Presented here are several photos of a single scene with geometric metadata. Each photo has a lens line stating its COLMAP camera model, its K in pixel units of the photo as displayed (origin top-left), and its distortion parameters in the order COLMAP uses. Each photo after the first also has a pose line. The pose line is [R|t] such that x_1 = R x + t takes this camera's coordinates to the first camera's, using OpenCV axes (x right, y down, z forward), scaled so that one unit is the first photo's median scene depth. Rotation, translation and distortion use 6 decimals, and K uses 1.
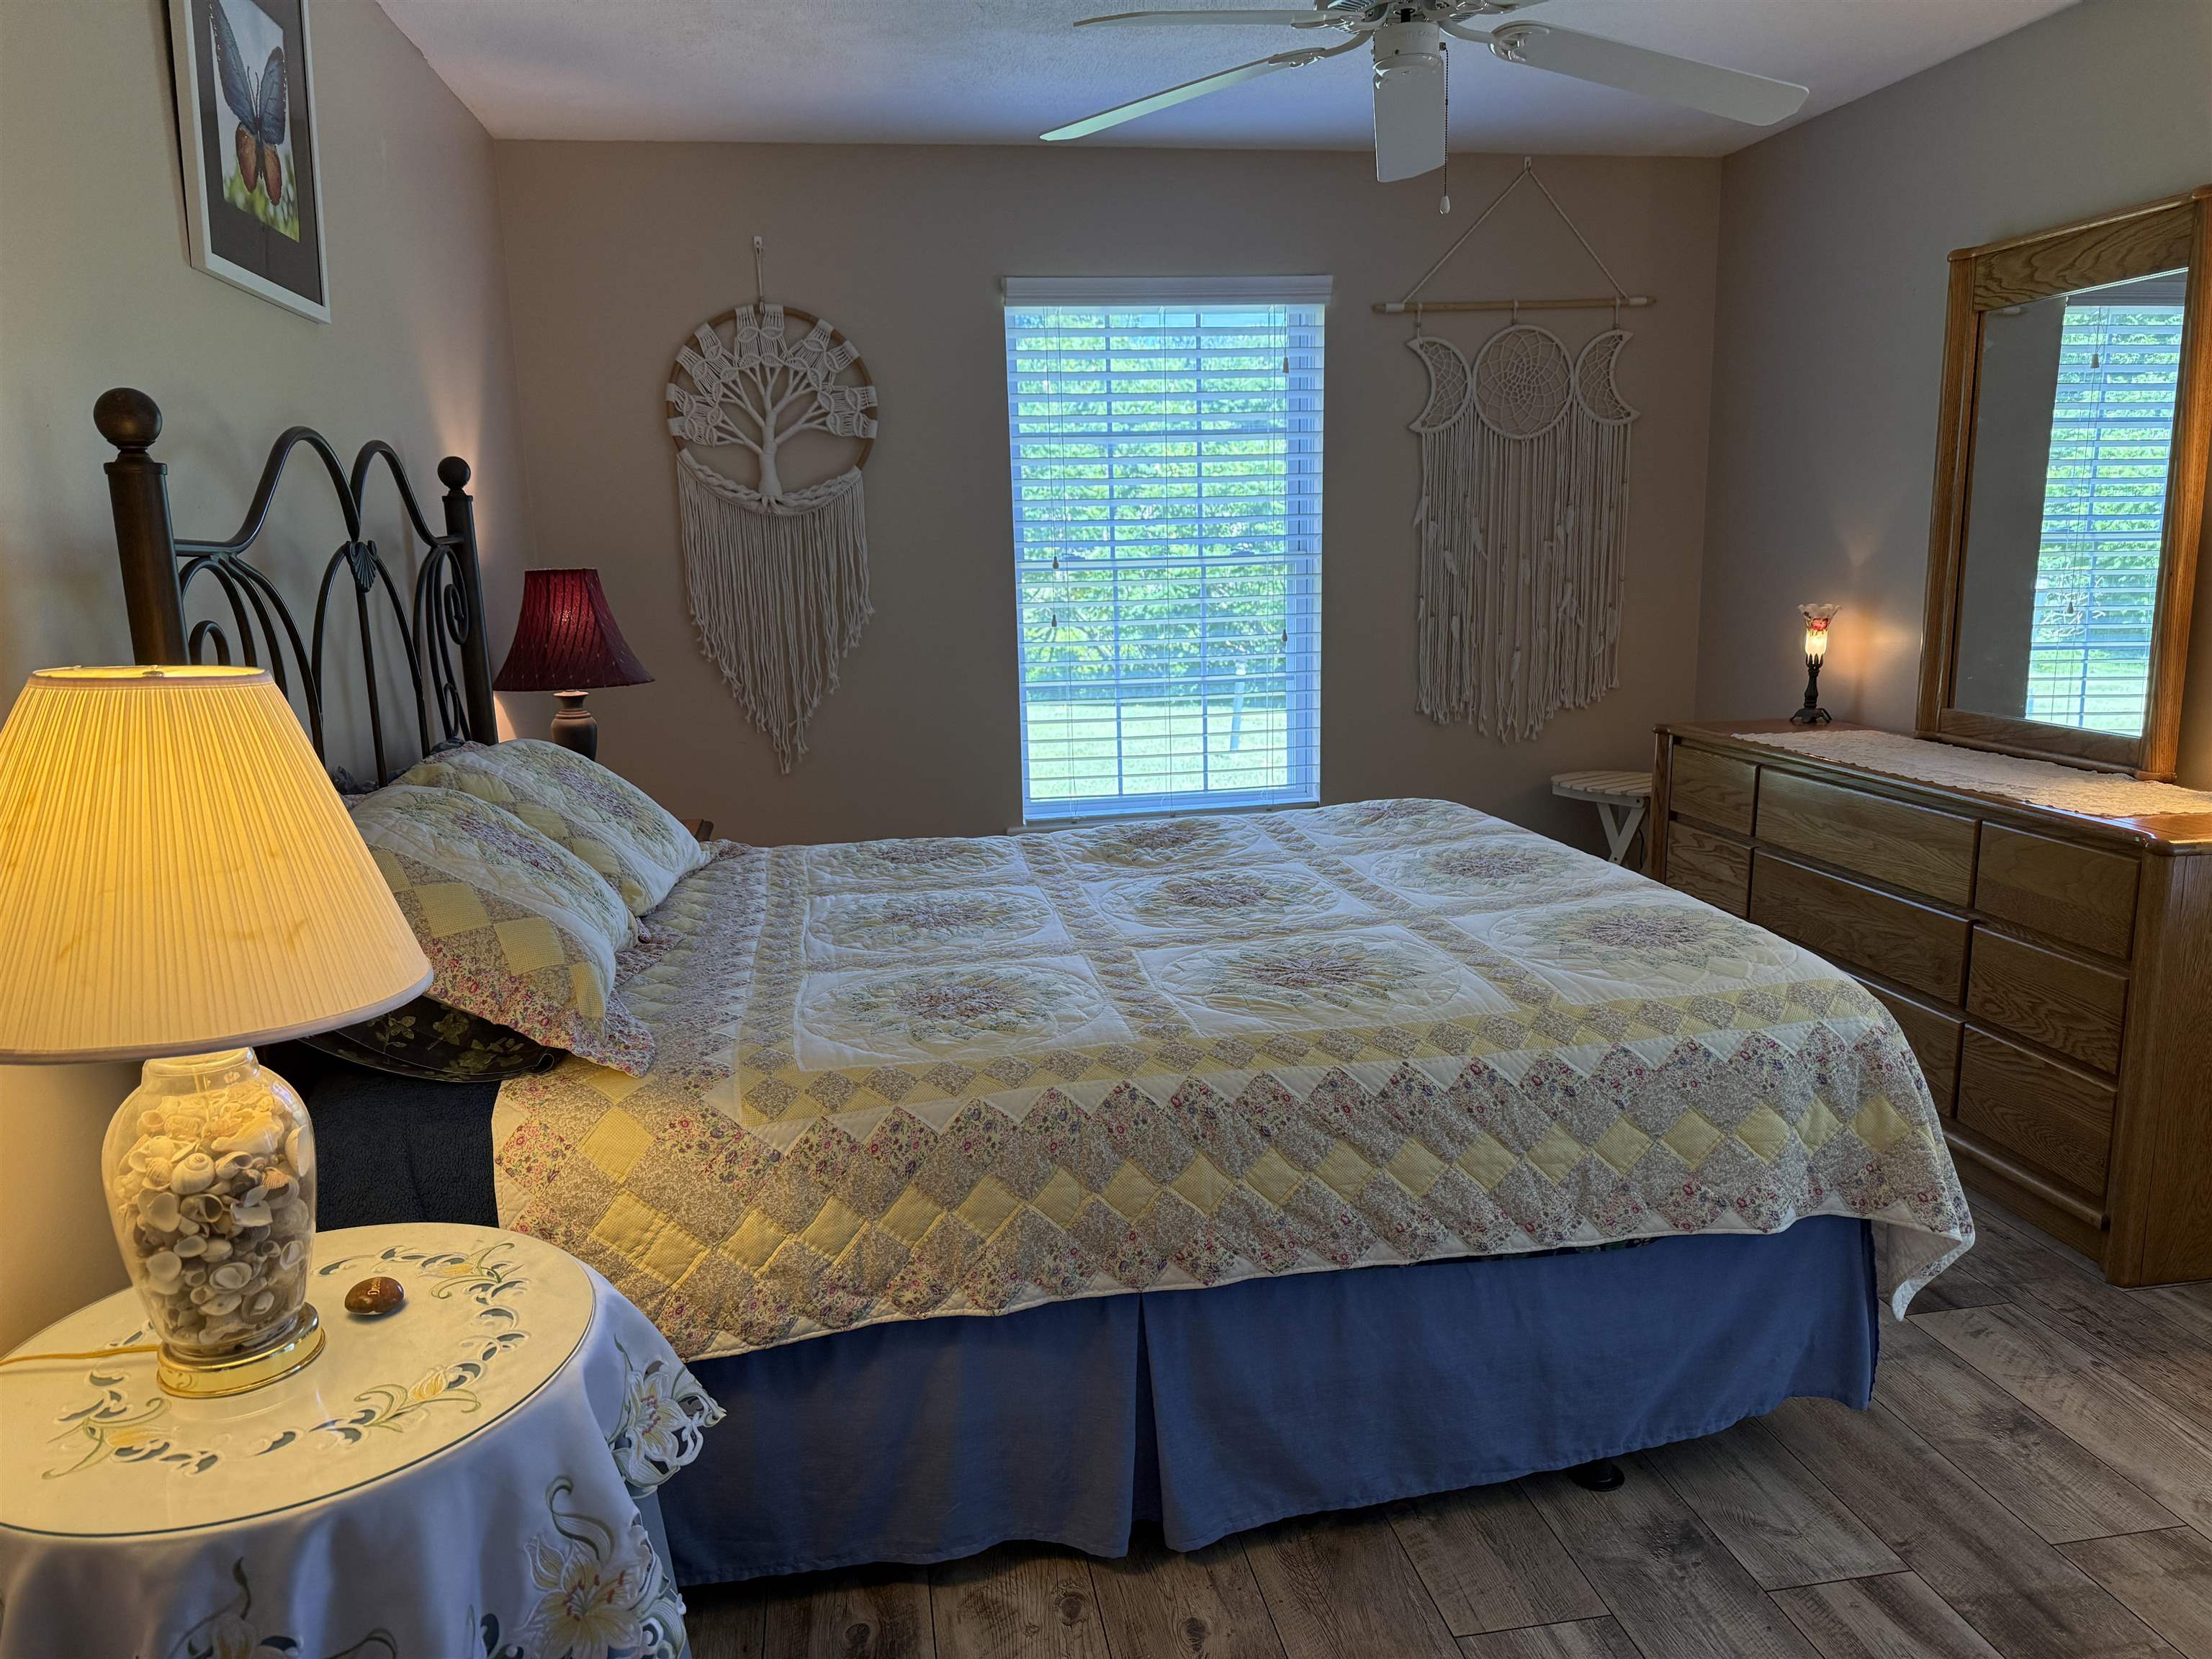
lens RADIAL K [[1551.2, 0, 1108.5], [0, 1551.2, 854.0], [0, 0, 1]] dist [0.092559, -0.125821]
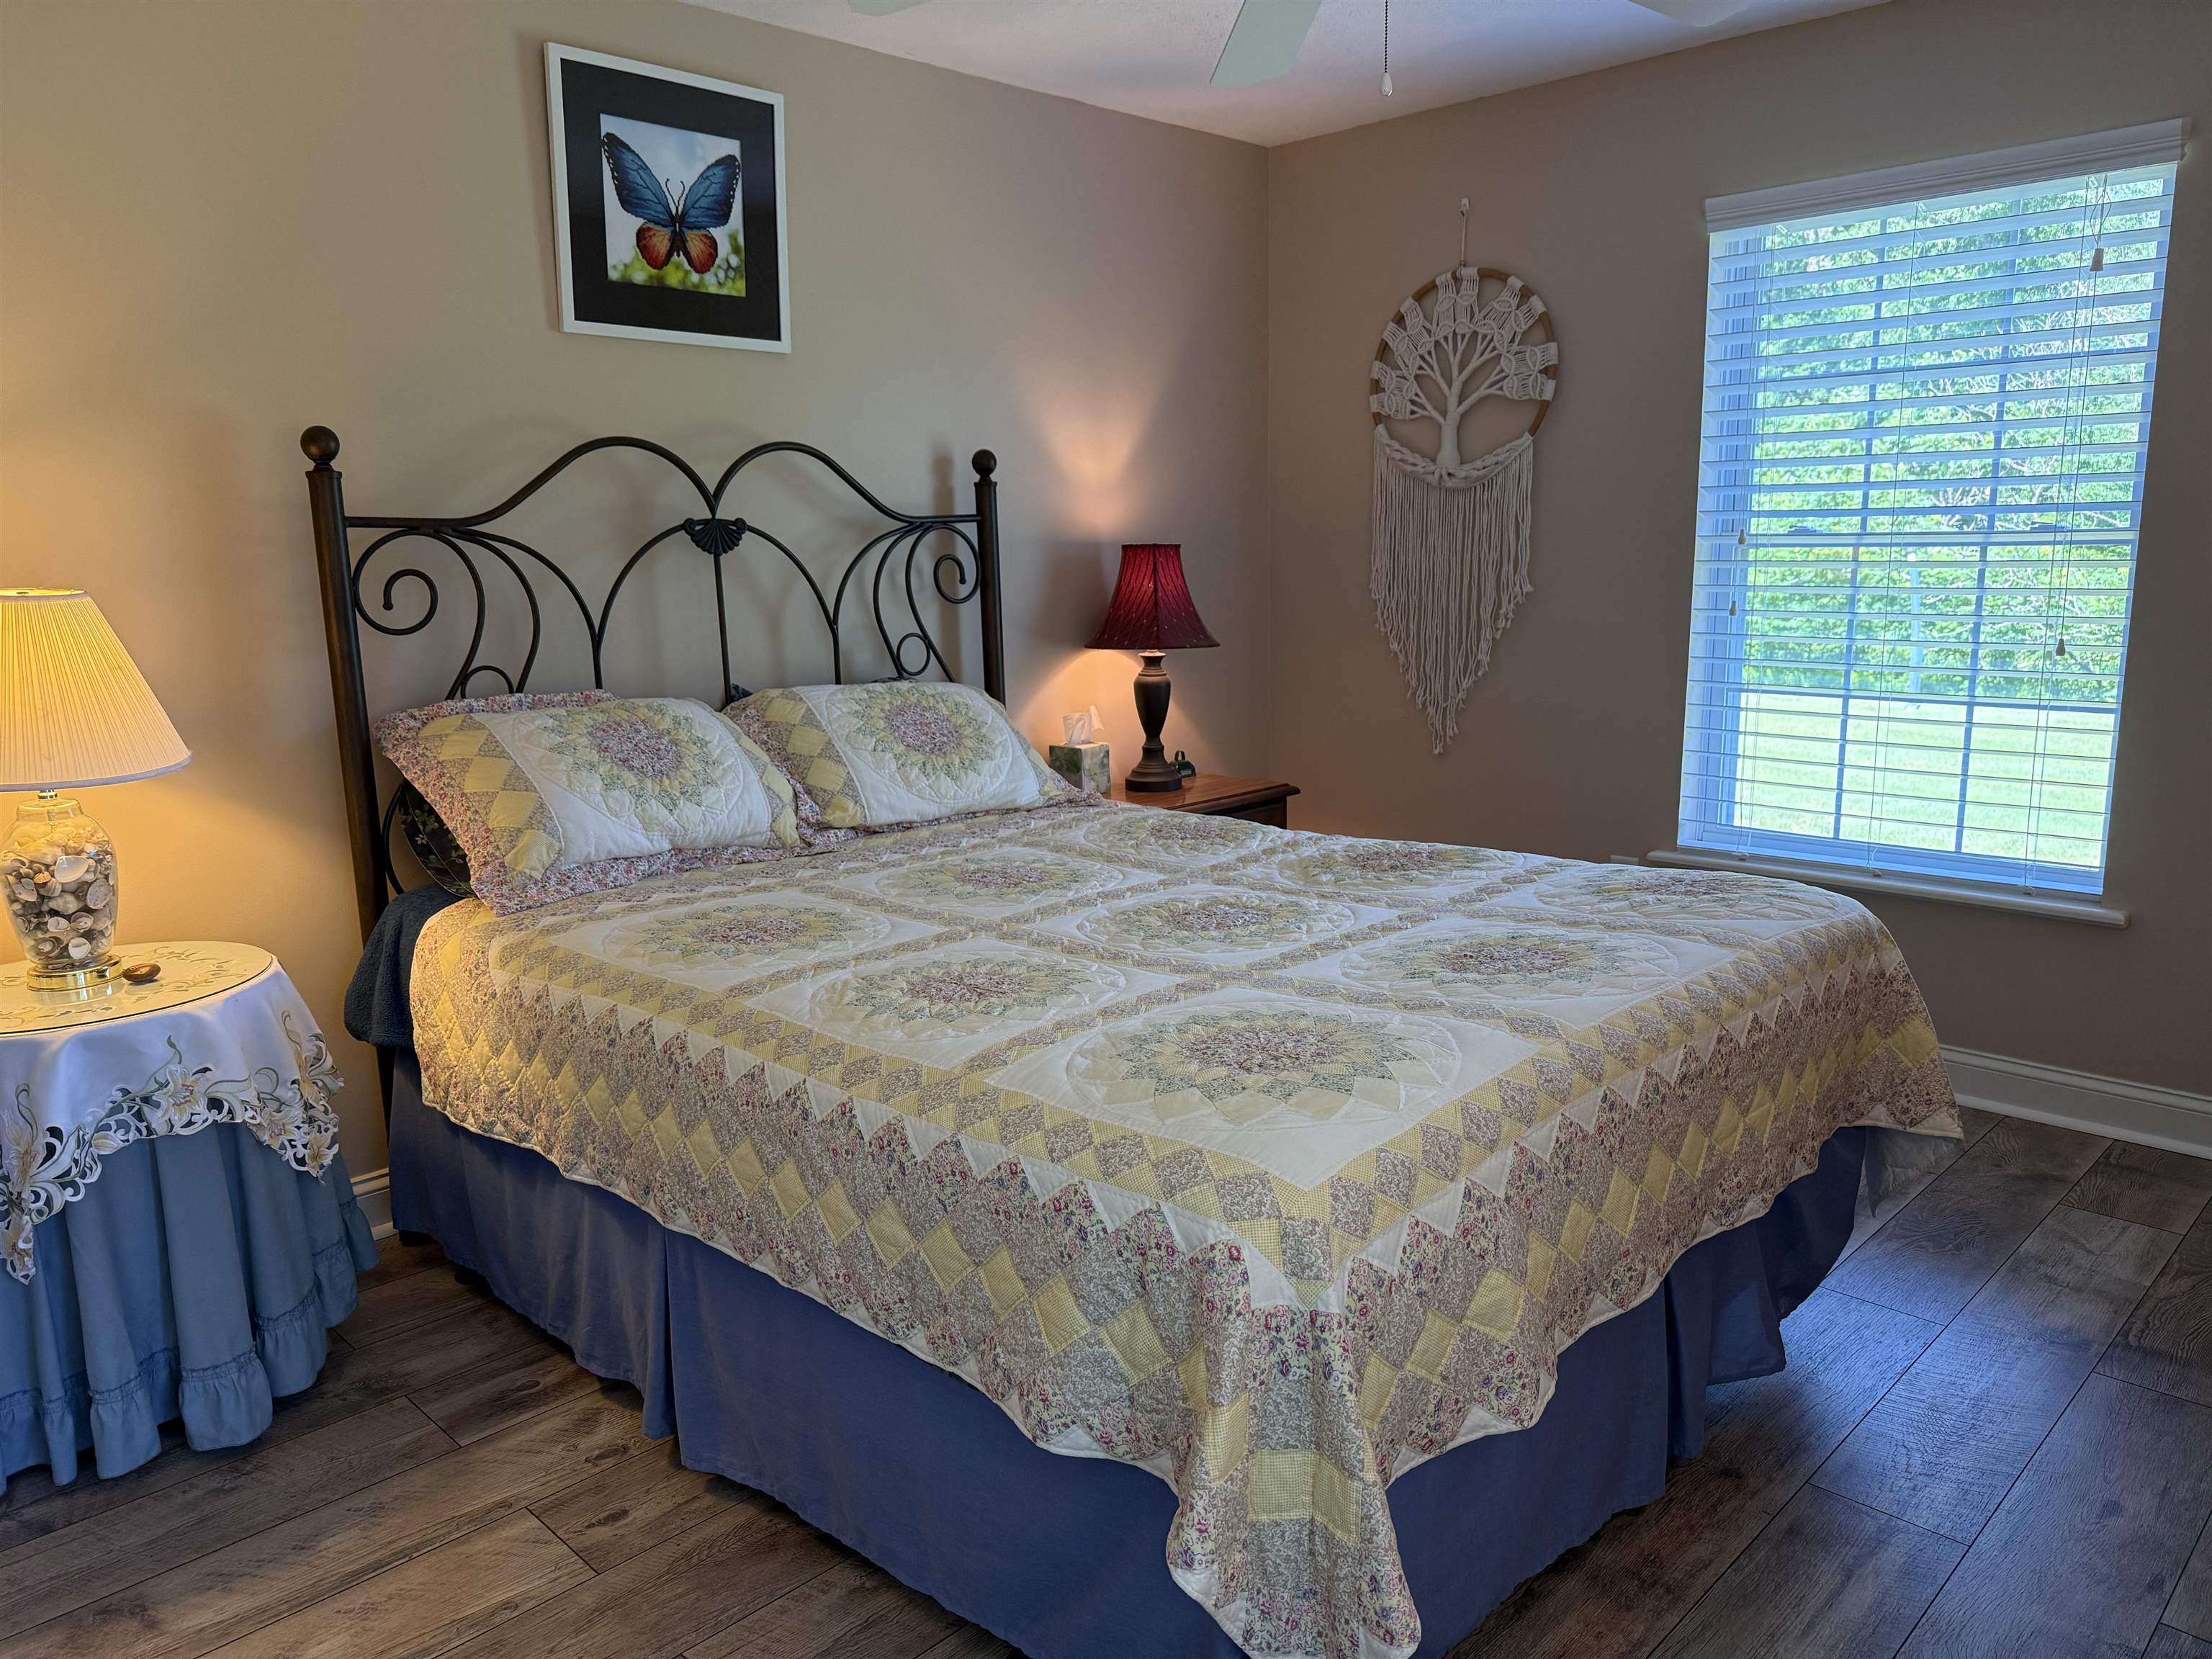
lens RADIAL K [[1551.2, 0, 1108.5], [0, 1551.2, 854.0], [0, 0, 1]] dist [0.092559, -0.125821]
pose [[0.581928, 0.172280, -0.794783, 0.481194], [-0.157111, 0.982708, 0.097981, -0.056483], [0.797920, 0.067851, 0.598932, 0.270962]]
